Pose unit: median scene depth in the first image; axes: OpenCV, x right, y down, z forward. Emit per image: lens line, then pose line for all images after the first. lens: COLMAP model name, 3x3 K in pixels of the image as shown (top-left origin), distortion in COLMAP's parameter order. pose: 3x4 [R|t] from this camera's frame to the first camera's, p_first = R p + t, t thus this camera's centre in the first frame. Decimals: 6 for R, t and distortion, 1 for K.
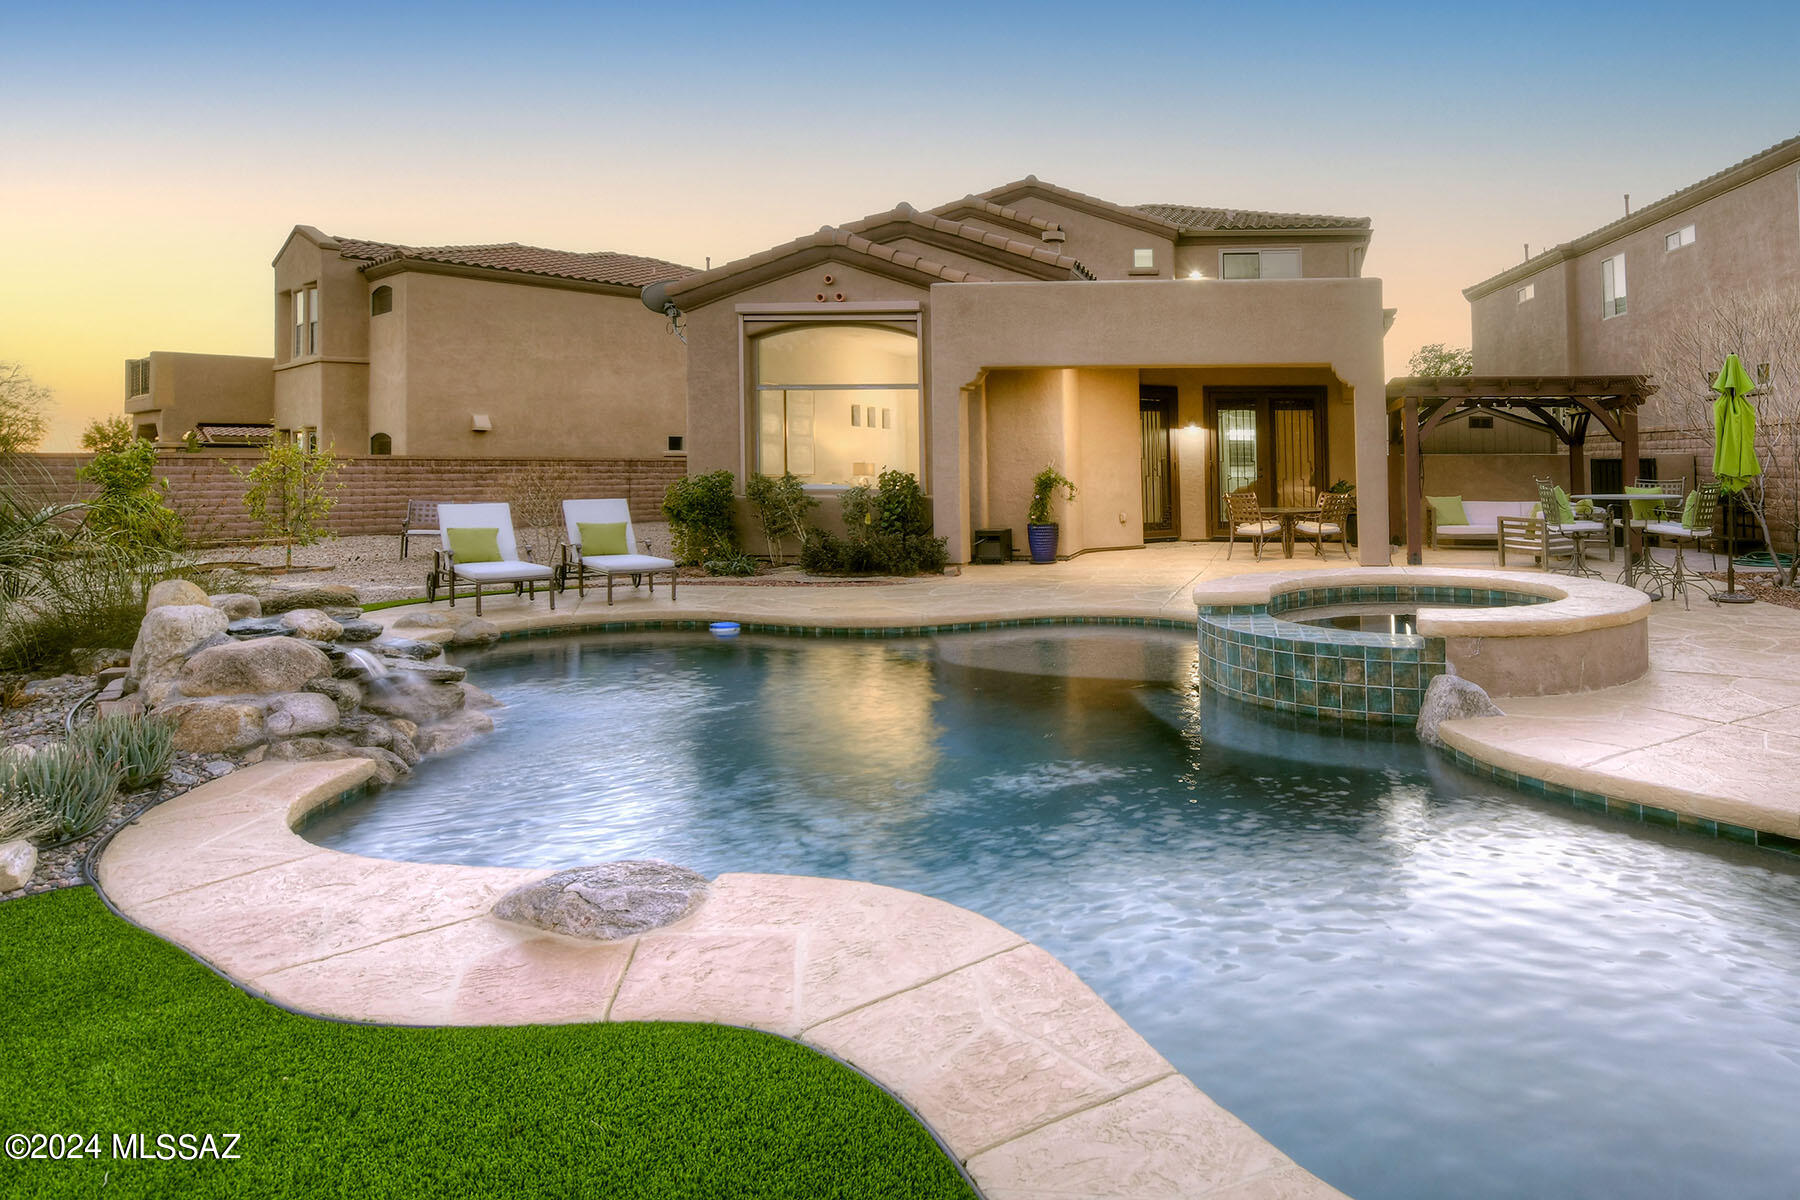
lens RADIAL K [[1075.1, 0, 1088.6], [0, 1075.1, 514.3], [0, 0, 1]] dist [-0.008462, -0.007008]
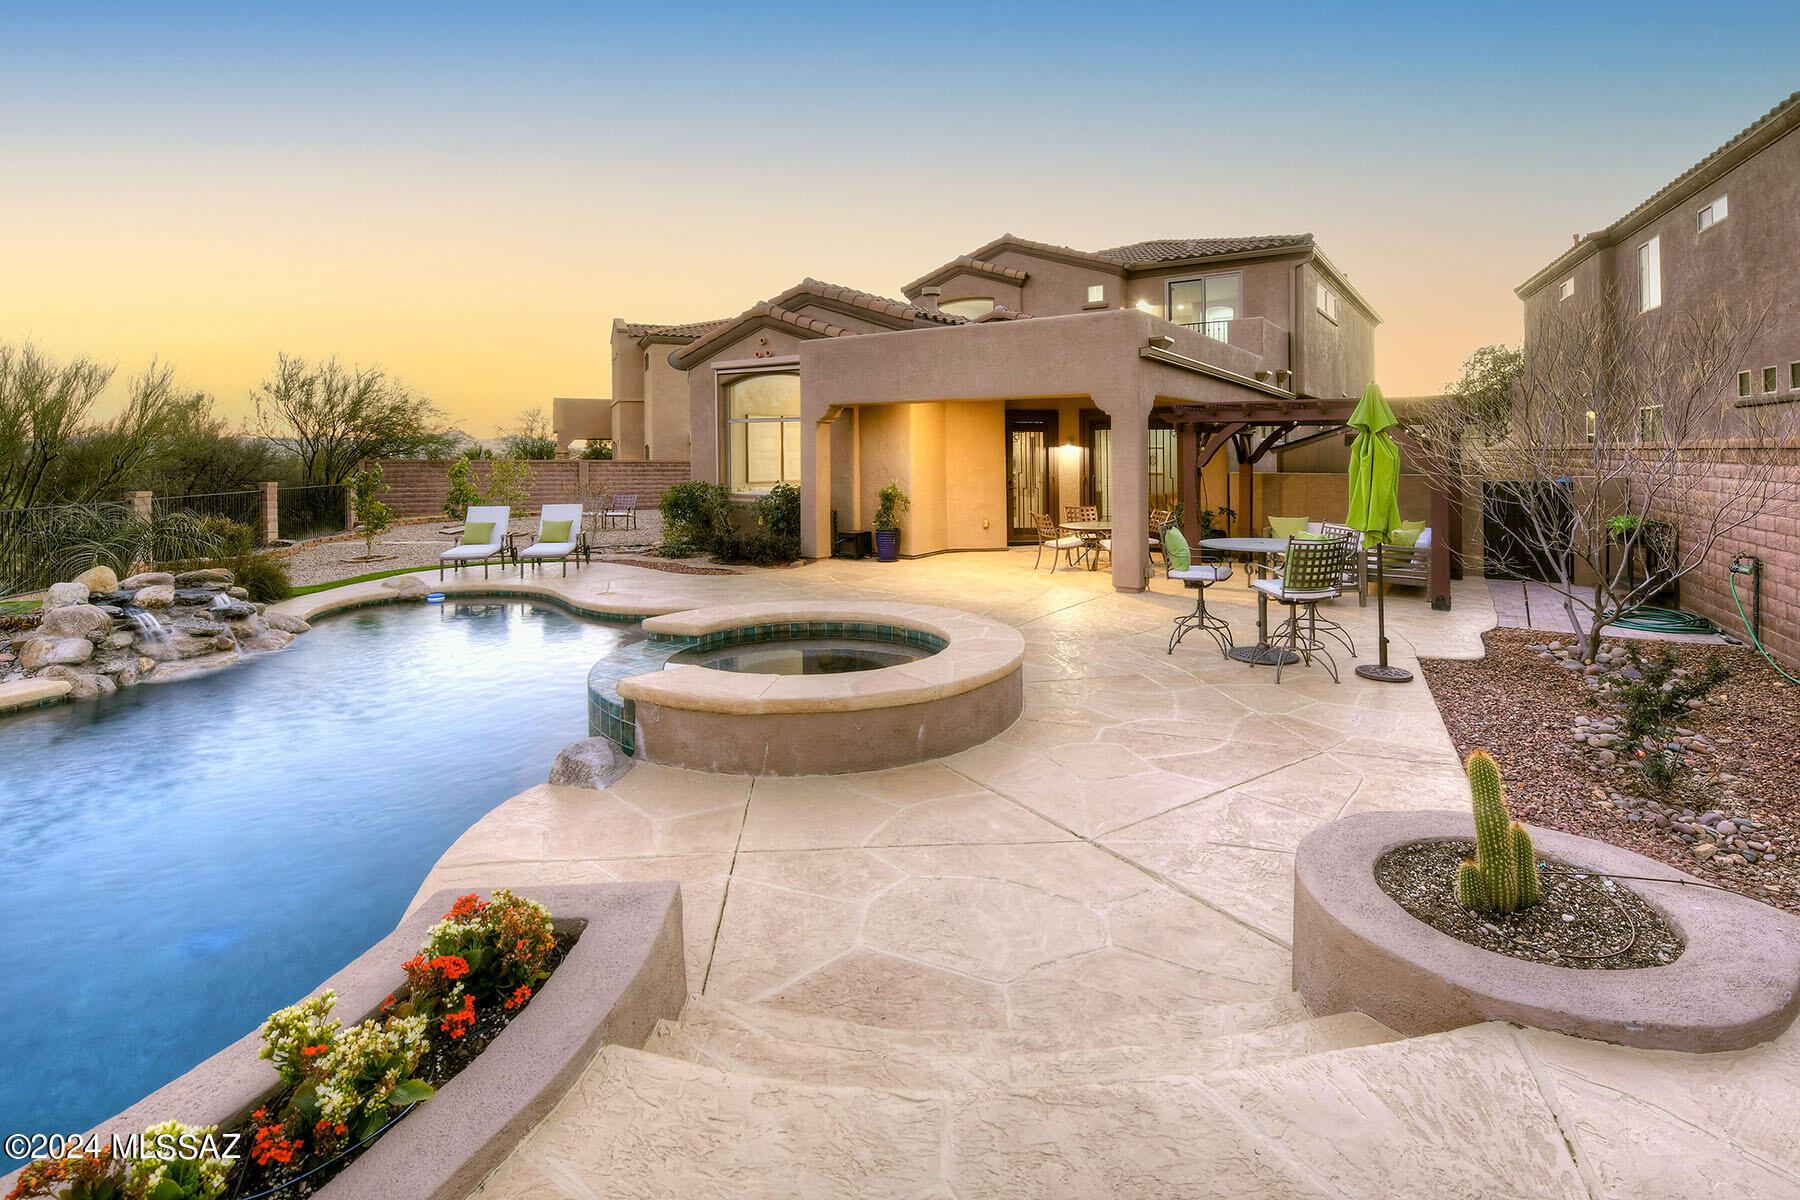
lens RADIAL K [[798.3, 0, 780.0], [0, 798.3, 519.4], [0, 0, 1]] dist [-0.019572, 0.000883]
pose [[0.872702, 0.034986, -0.486998, 0.286846], [-0.020160, 0.999161, 0.035654, -0.031978], [0.487836, -0.021297, 0.872675, 0.136383]]
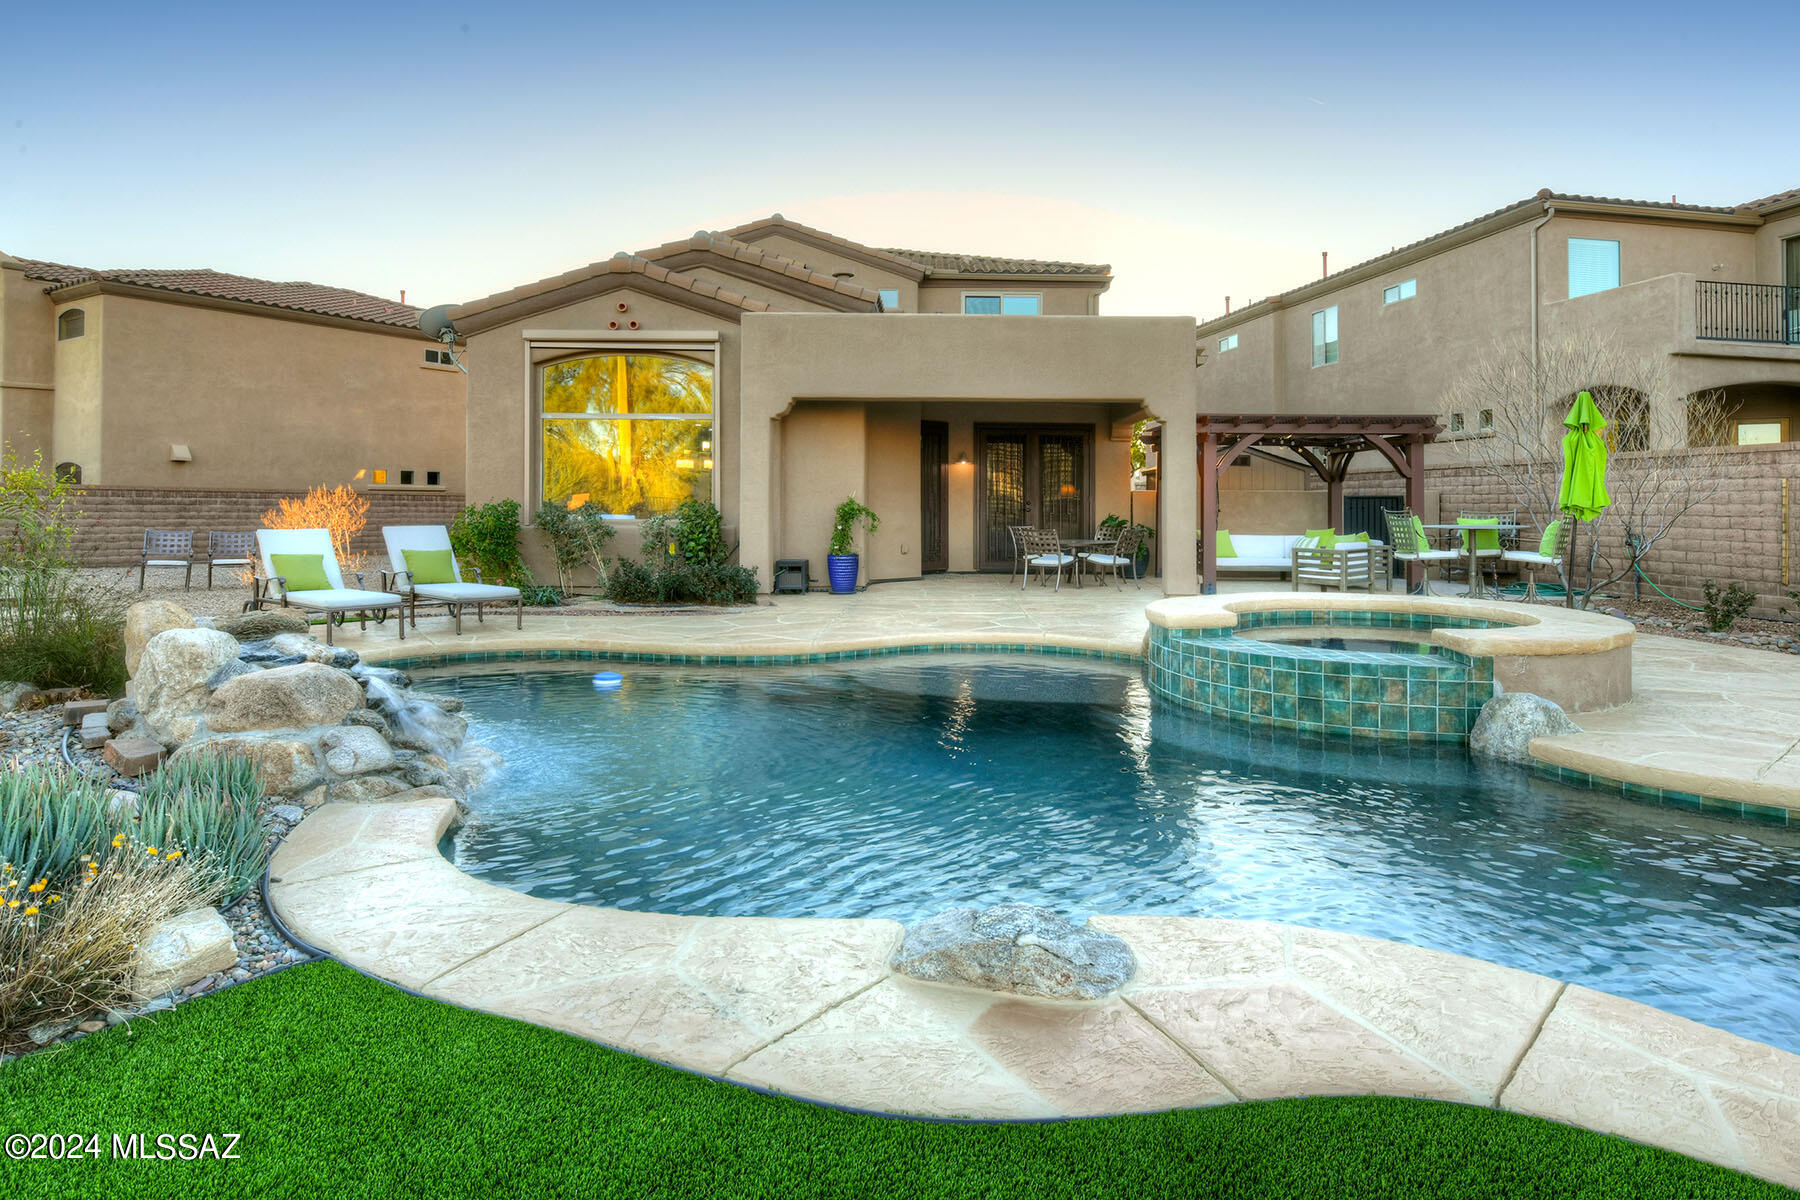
lens RADIAL K [[1025.0, 0, 849.2], [0, 1025.0, 572.4], [0, 0, 1]] dist [-0.009993, 0.000772]
pose [[0.995410, 0.001528, 0.095691, -0.126235], [-0.003484, 0.999788, 0.020276, 0.006267], [-0.095639, -0.020517, 0.995205, 0.035353]]
